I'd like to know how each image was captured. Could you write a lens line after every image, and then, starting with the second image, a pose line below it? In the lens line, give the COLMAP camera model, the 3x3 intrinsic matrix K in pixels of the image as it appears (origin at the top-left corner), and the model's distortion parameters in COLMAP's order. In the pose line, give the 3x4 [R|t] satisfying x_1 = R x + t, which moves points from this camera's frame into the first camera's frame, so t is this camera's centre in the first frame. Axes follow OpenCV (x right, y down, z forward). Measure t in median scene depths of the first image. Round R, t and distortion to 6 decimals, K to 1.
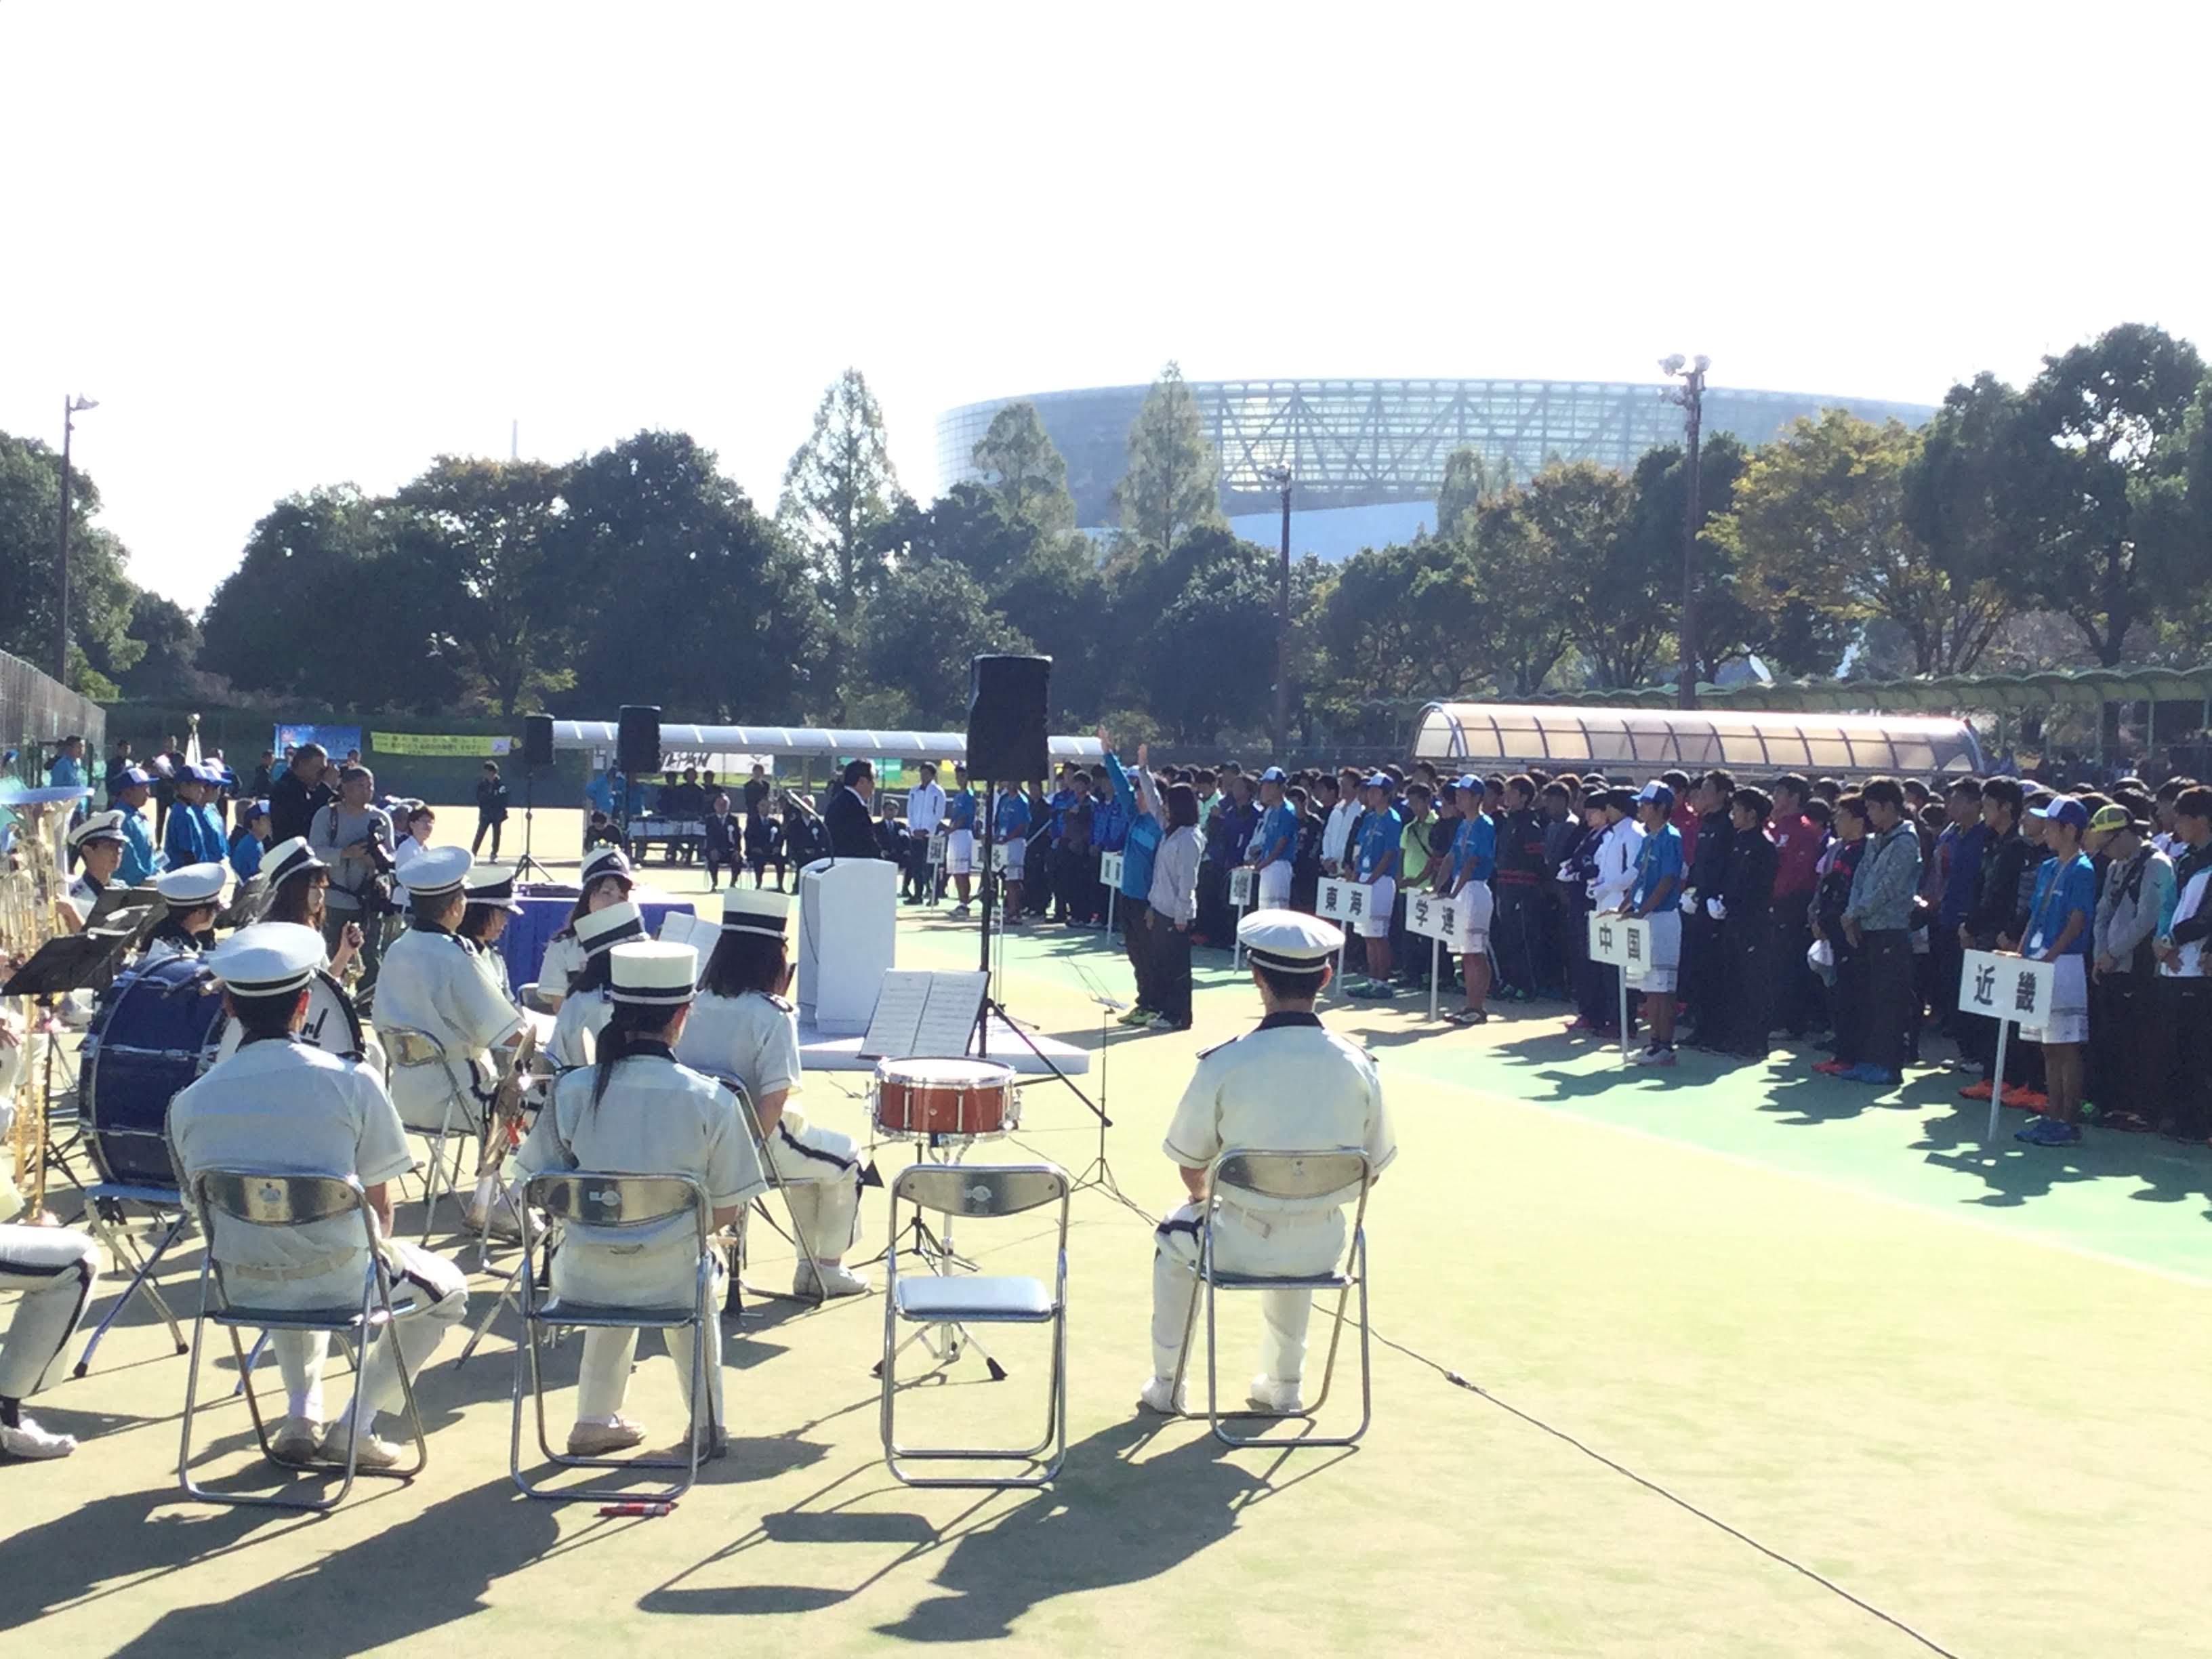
lens RADIAL K [[3786.3, 0, 1106.0], [0, 3786.3, 829.5], [0, 0, 1]] dist [-0.005959, 1.316515]
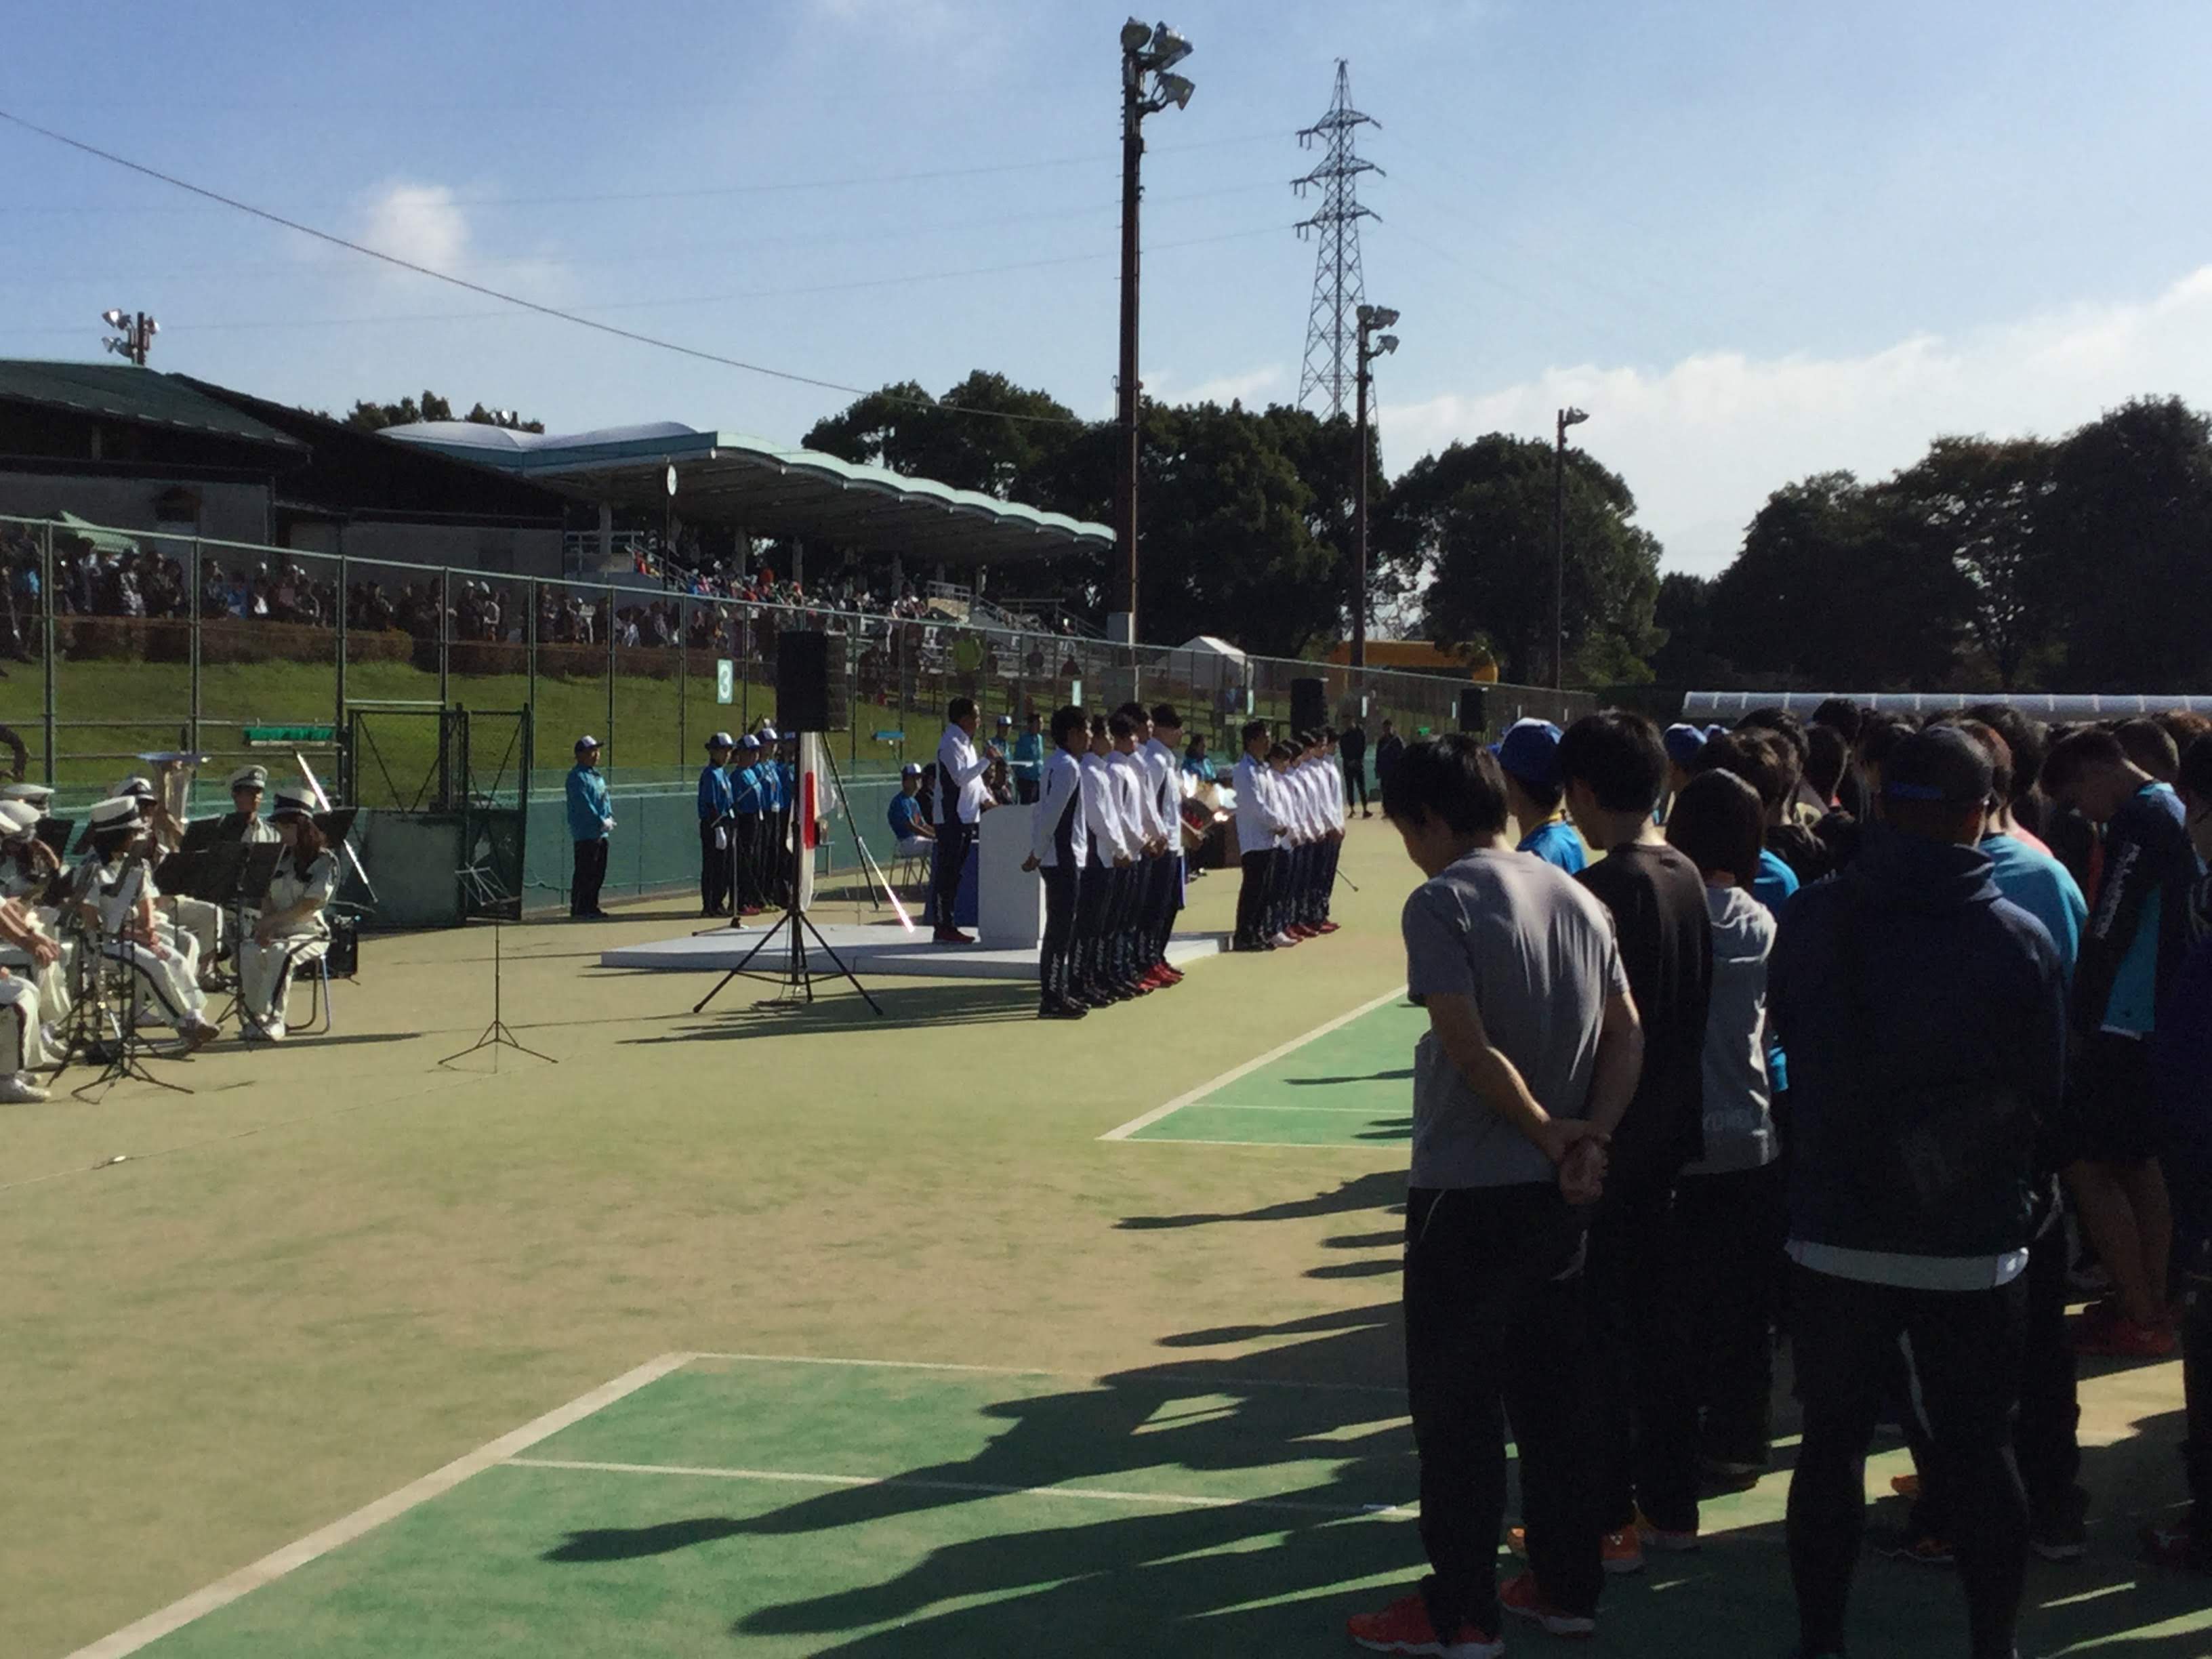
lens RADIAL K [[3583.0, 0, 1106.0], [0, 3583.0, 829.5], [0, 0, 1]] dist [0.006672, 0.953908]
pose [[0.890280, -0.005163, -0.455384, 0.748503], [0.008421, 0.999951, 0.005127, 0.017544], [0.455335, -0.008400, 0.890280, 0.059849]]
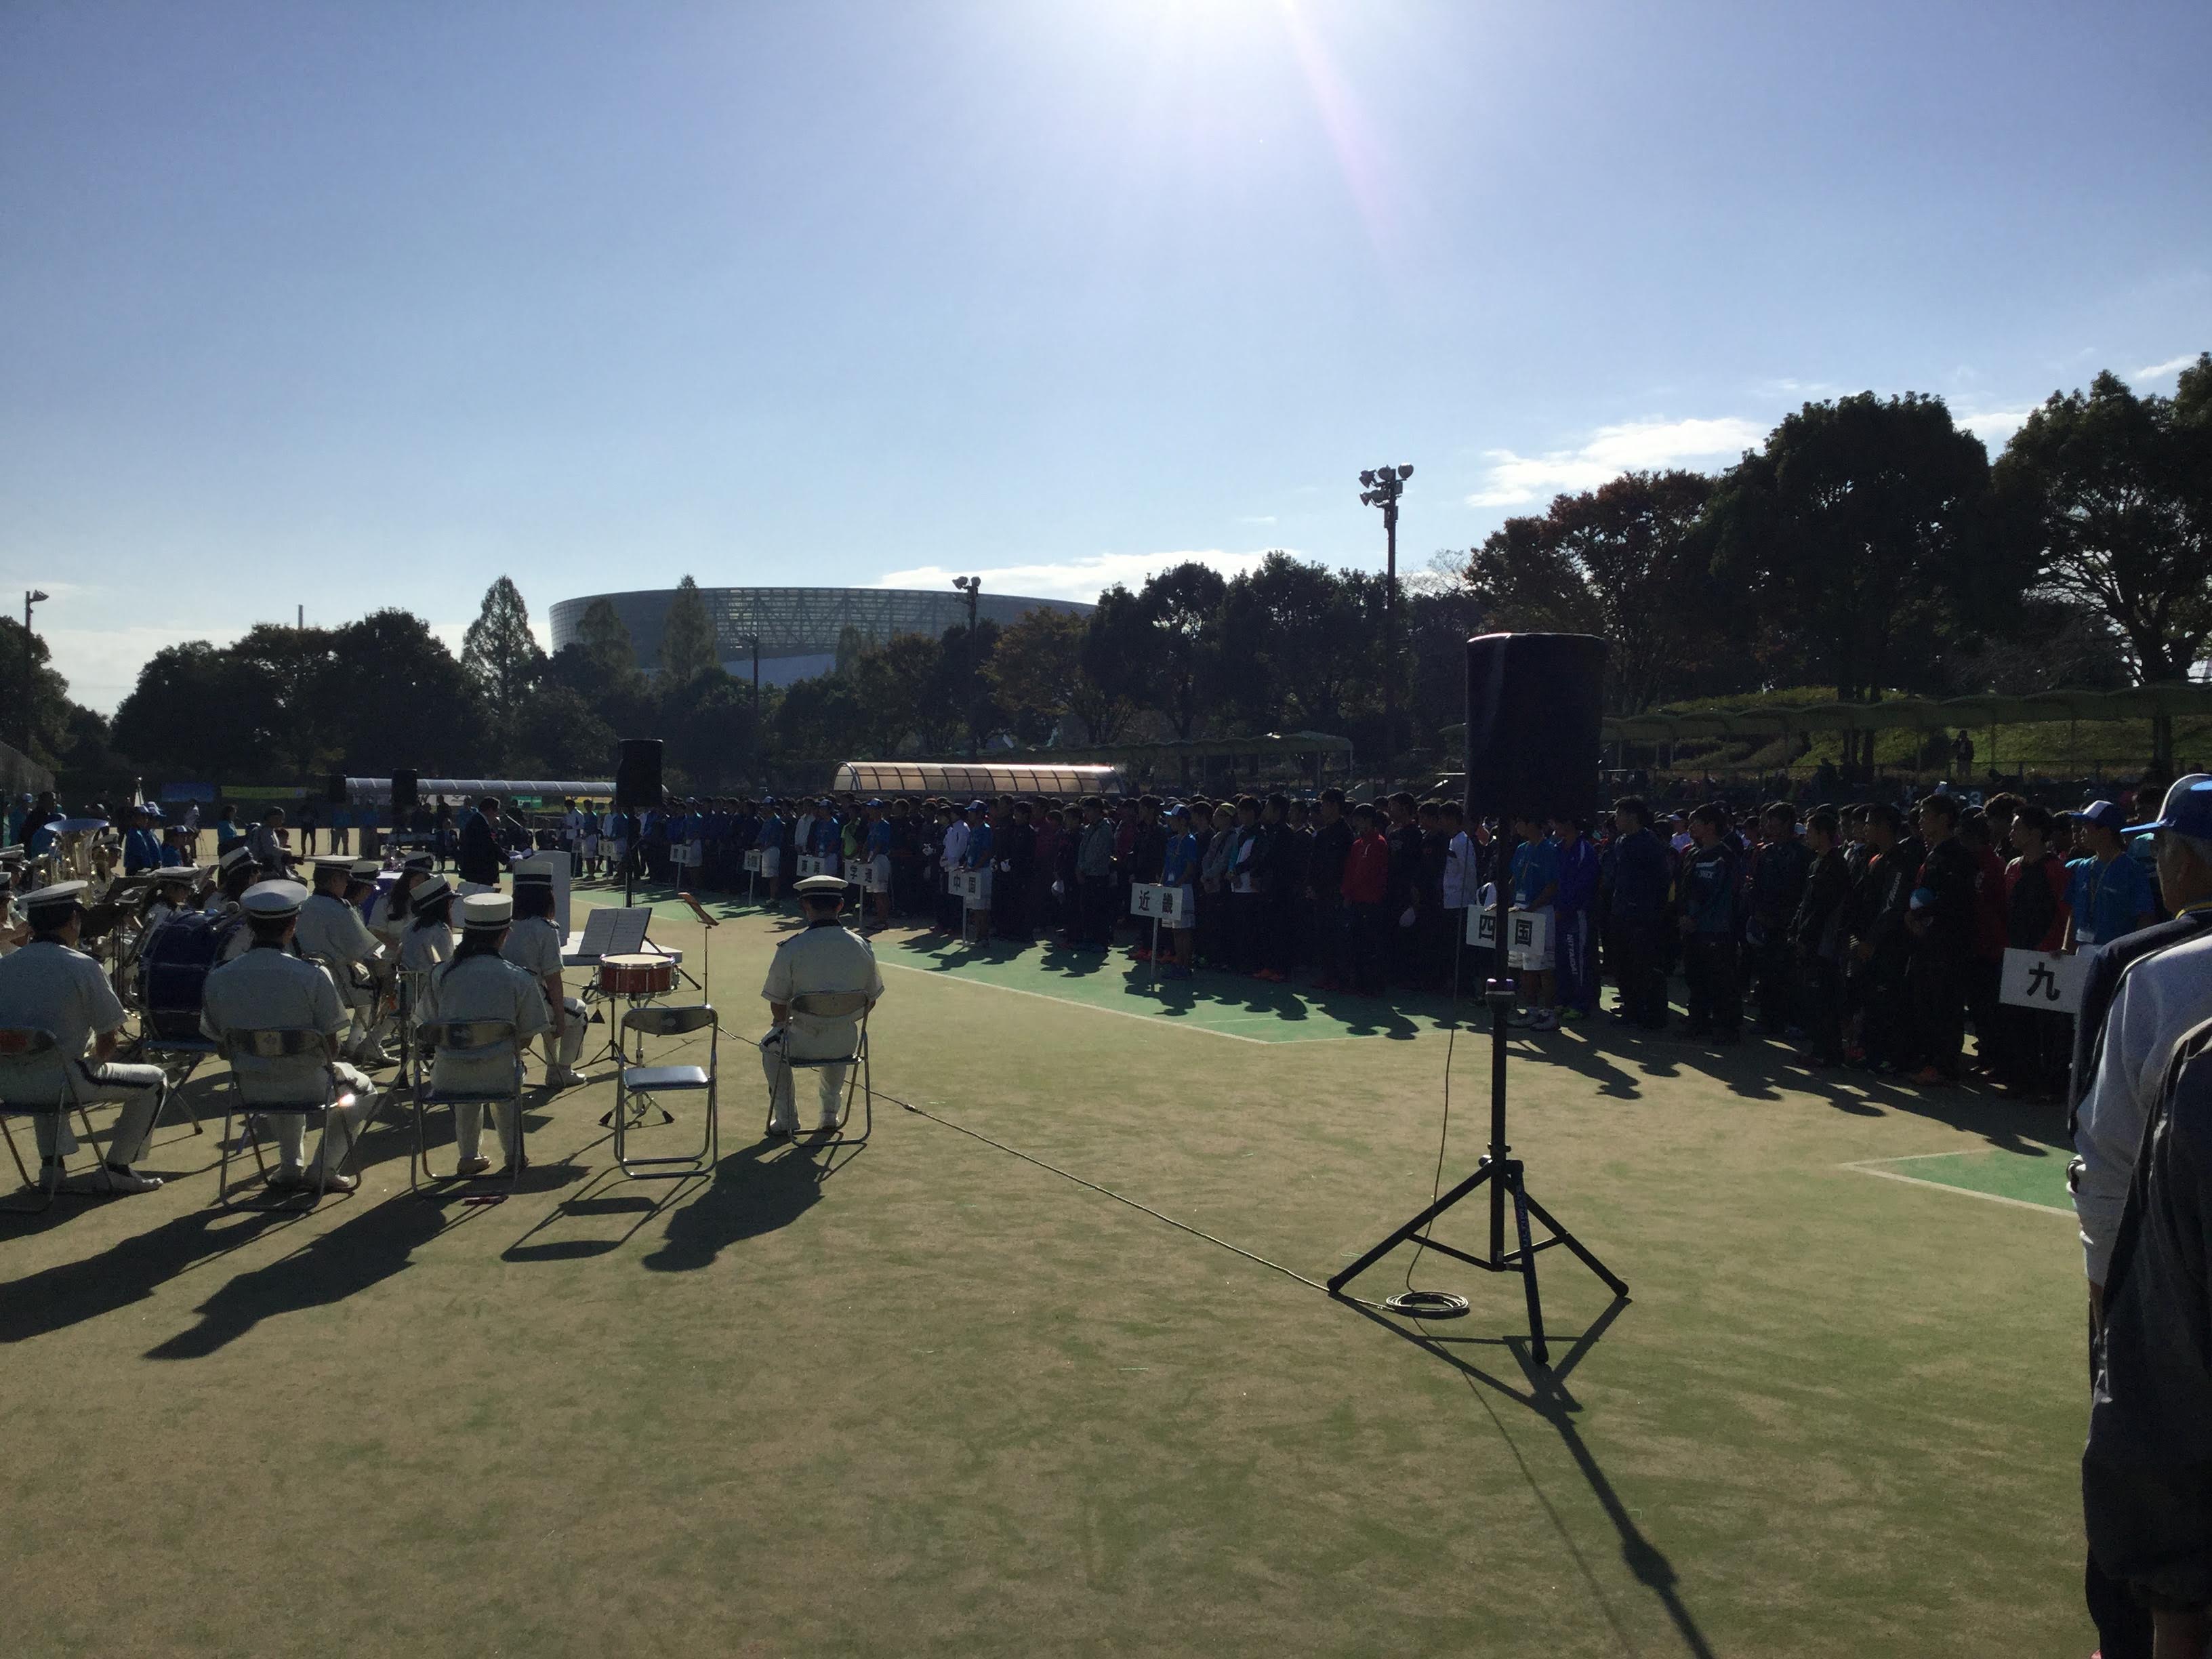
lens RADIAL K [[2000.3, 0, 1106.0], [0, 2000.3, 829.5], [0, 0, 1]] dist [0.170575, -0.329659]
pose [[0.975776, -0.021645, 0.217699, -0.011014], [0.021454, 0.999765, 0.003241, 0.000147], [-0.217718, 0.001508, 0.976011, -0.011210]]
